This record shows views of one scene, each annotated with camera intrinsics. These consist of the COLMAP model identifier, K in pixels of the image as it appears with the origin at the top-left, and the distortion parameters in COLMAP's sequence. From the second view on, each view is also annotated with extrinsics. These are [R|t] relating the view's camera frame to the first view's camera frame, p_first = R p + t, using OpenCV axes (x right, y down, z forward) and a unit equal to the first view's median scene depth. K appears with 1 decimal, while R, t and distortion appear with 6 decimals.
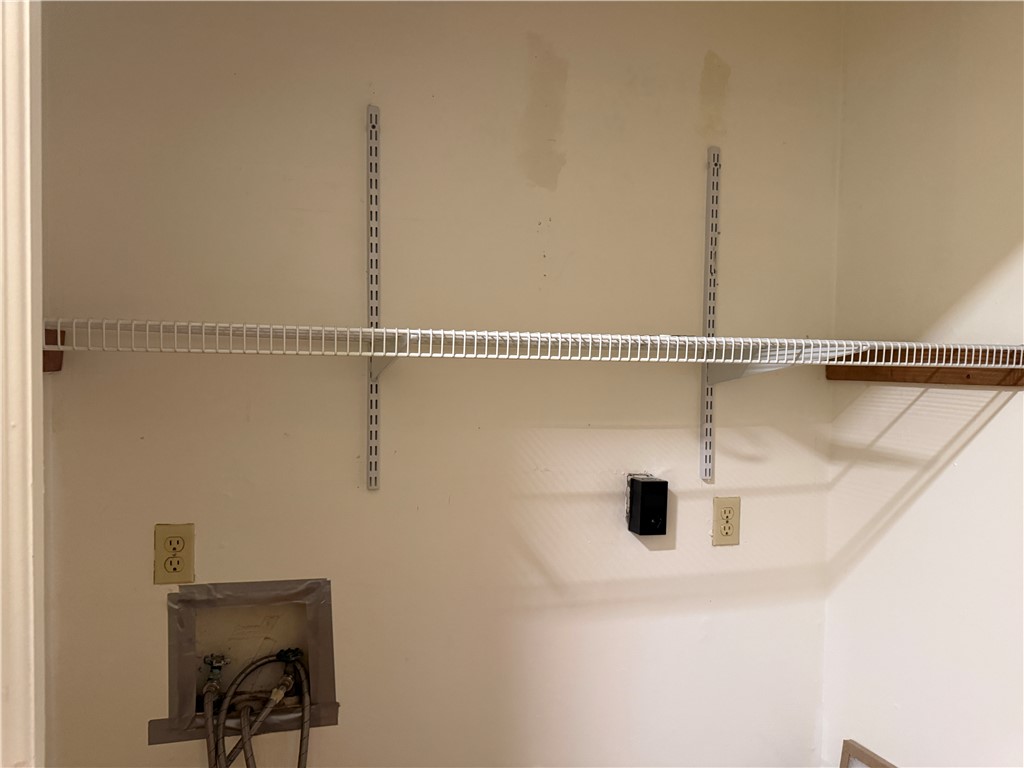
lens RADIAL K [[692.5, 0, 517.0], [0, 692.5, 389.3], [0, 0, 1]] dist [0.088164, -0.141376]
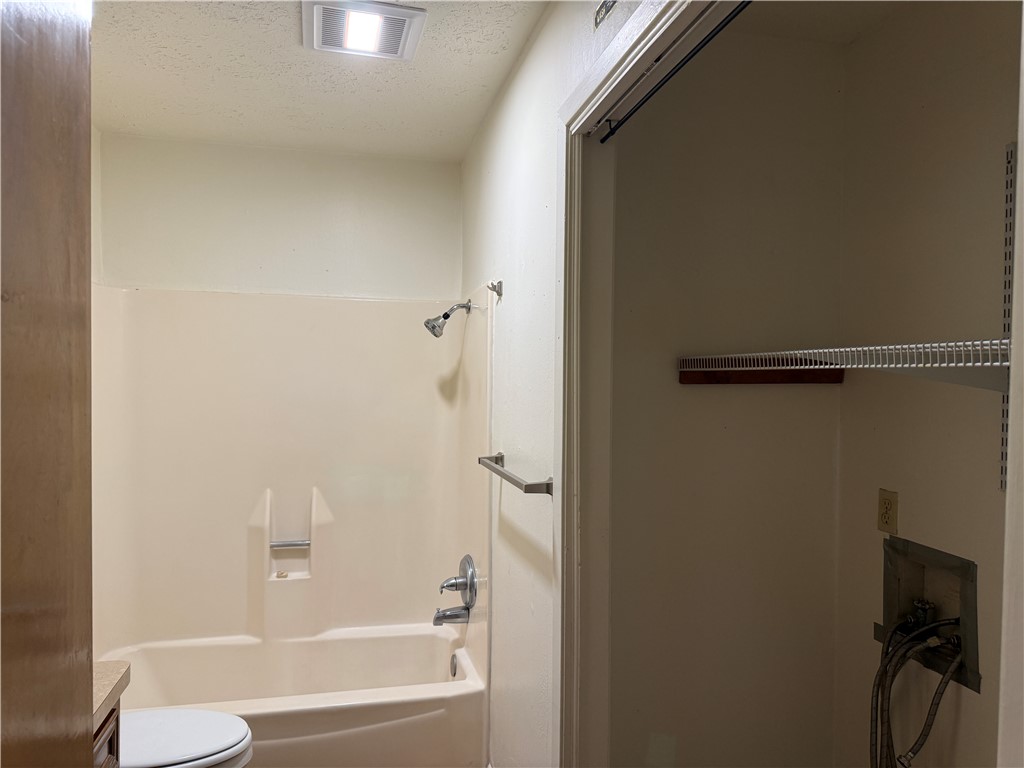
lens RADIAL K [[692.5, 0, 517.0], [0, 692.5, 389.3], [0, 0, 1]] dist [0.088164, -0.141376]
pose [[-0.023777, 0.009154, -0.999675, 0.941313], [-0.037199, 0.999258, 0.010034, 0.001149], [0.999025, 0.037425, -0.023418, 0.271682]]
